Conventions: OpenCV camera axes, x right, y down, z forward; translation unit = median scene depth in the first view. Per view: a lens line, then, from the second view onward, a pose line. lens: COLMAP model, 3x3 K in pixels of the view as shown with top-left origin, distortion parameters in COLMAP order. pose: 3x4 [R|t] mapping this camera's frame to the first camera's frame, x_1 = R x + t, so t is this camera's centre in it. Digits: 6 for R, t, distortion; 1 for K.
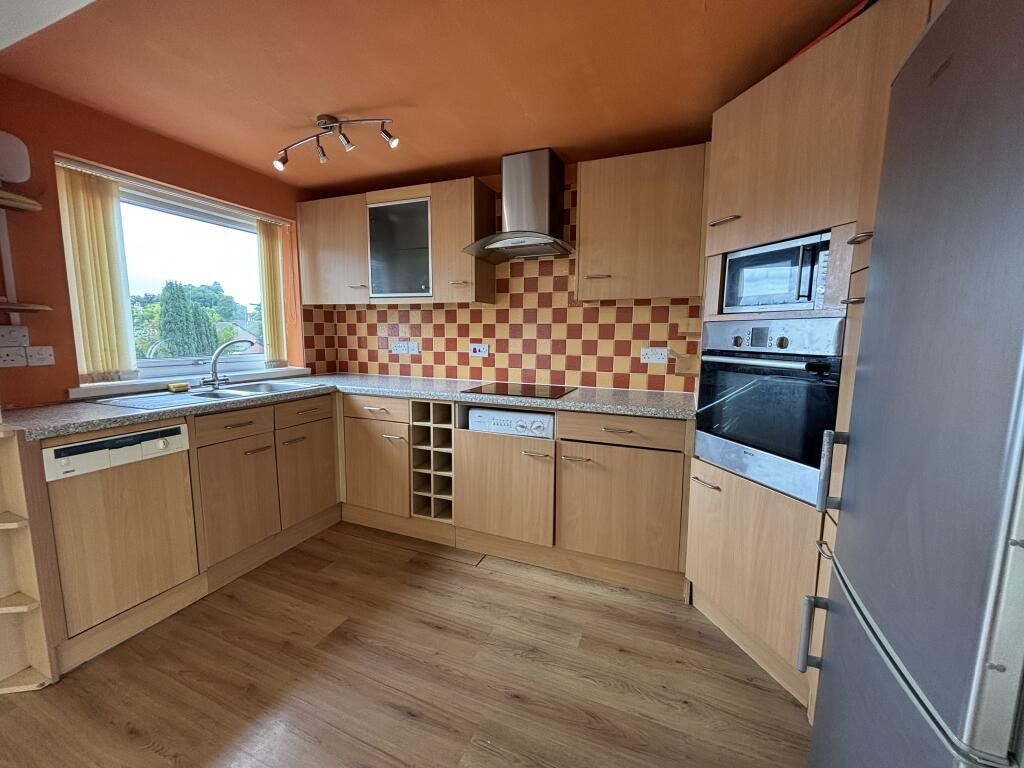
lens RADIAL K [[412.2, 0, 507.9], [0, 412.2, 383.9], [0, 0, 1]] dist [0.004244, -0.001785]
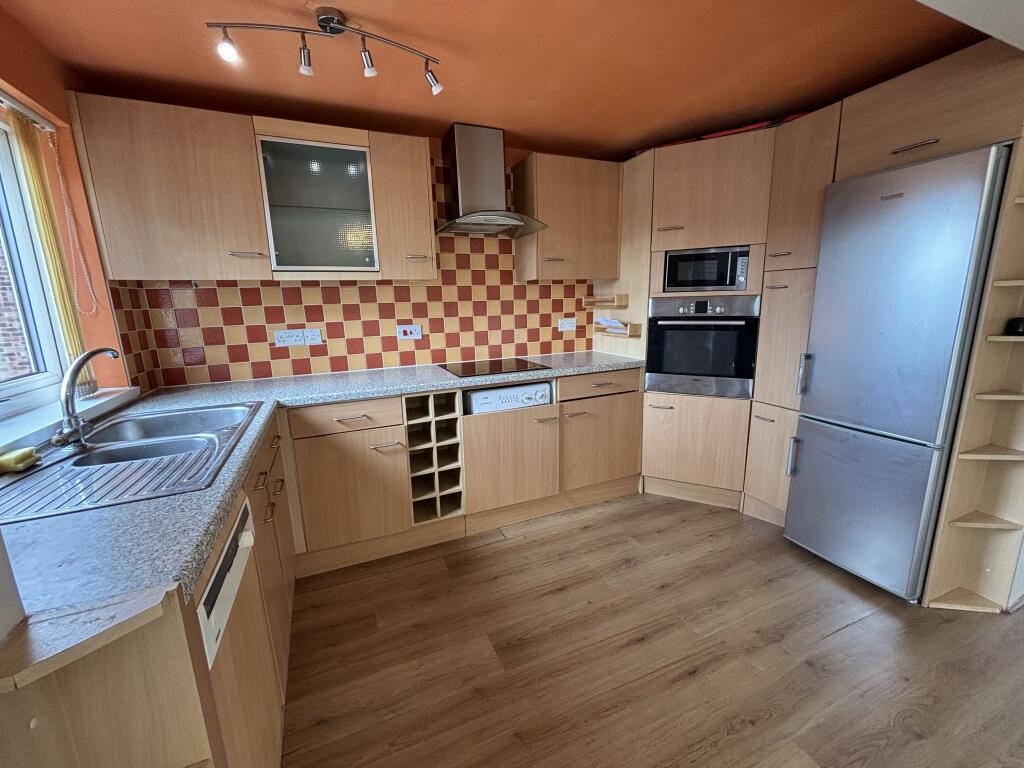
lens RADIAL K [[412.2, 0, 511.4], [0, 412.2, 384.1], [0, 0, 1]] dist [0.004244, -0.001785]
pose [[0.695140, -0.170285, 0.698415, -0.672348], [0.120101, 0.985395, 0.120719, -0.062043], [-0.708771, -0.000036, 0.705439, 0.241080]]
